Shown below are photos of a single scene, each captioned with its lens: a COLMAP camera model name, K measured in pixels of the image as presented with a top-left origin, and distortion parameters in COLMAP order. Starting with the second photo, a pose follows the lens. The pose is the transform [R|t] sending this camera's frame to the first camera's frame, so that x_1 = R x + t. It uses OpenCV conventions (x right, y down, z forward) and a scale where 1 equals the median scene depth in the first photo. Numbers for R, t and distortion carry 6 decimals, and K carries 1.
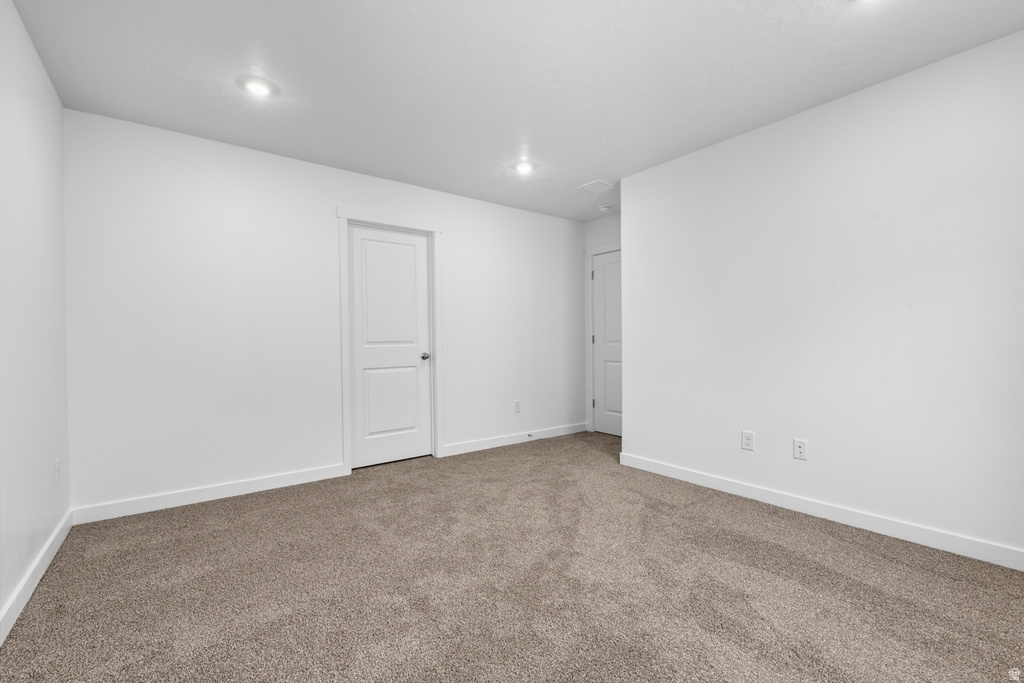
lens RADIAL K [[443.0, 0, 510.5], [0, 443.0, 341.4], [0, 0, 1]] dist [0.001693, -0.000018]
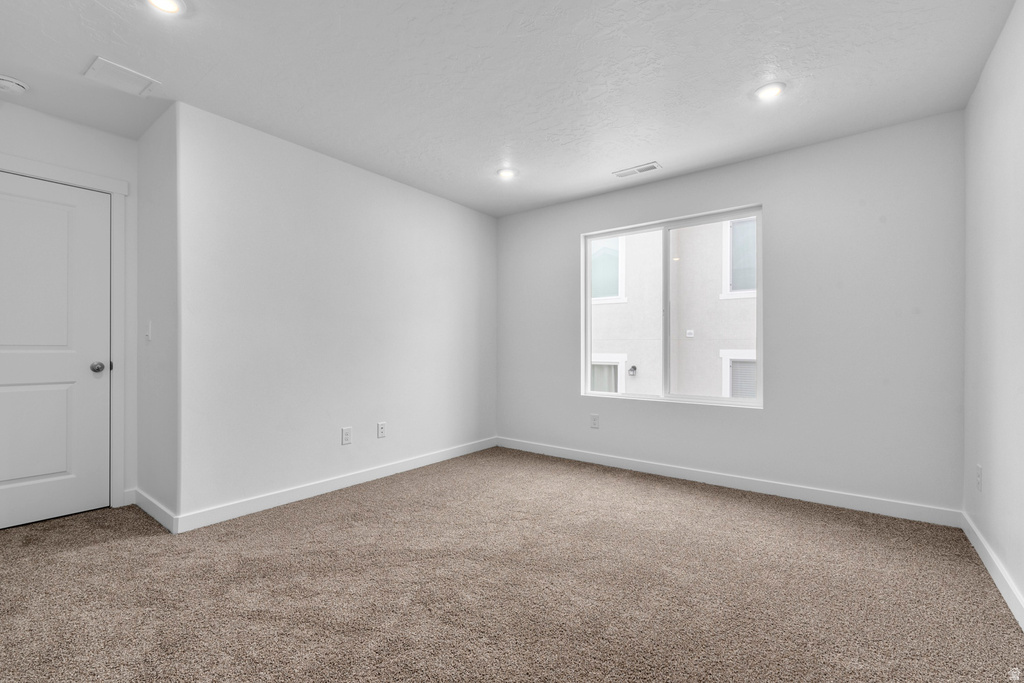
lens RADIAL K [[443.0, 0, 513.1], [0, 443.0, 344.0], [0, 0, 1]] dist [0.001693, -0.000018]
pose [[-0.268061, 0.018220, 0.963230, -0.651086], [-0.002733, 0.999803, -0.019672, 0.011293], [-0.963398, -0.007906, -0.267958, 0.876475]]
